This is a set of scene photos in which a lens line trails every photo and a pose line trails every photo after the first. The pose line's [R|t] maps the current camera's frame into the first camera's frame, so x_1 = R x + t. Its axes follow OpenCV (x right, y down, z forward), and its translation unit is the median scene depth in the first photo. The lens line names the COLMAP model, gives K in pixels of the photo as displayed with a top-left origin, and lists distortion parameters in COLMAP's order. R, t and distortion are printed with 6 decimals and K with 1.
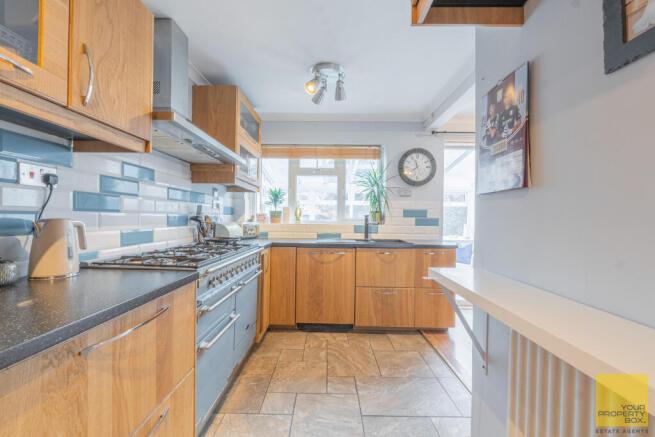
lens RADIAL K [[275.9, 0, 323.1], [0, 275.9, 218.0], [0, 0, 1]] dist [-0.002865, -0.000408]
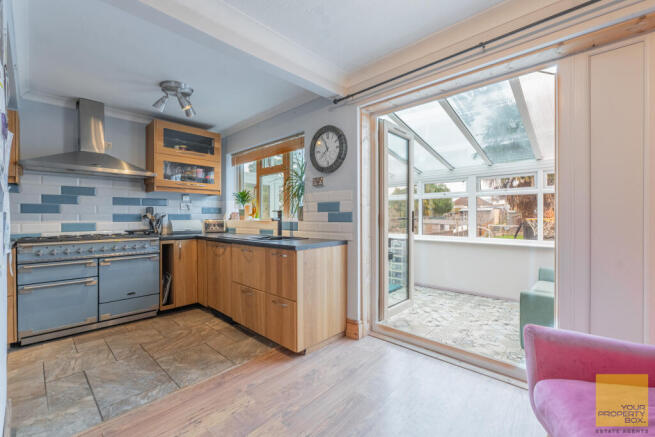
lens RADIAL K [[275.9, 0, 323.0], [0, 275.9, 216.9], [0, 0, 1]] dist [-0.002865, -0.000408]
pose [[0.740817, -0.013929, -0.671563, 0.871801], [0.010590, 0.999903, -0.009056, 0.020084], [0.671623, -0.000403, 0.740893, 0.392092]]
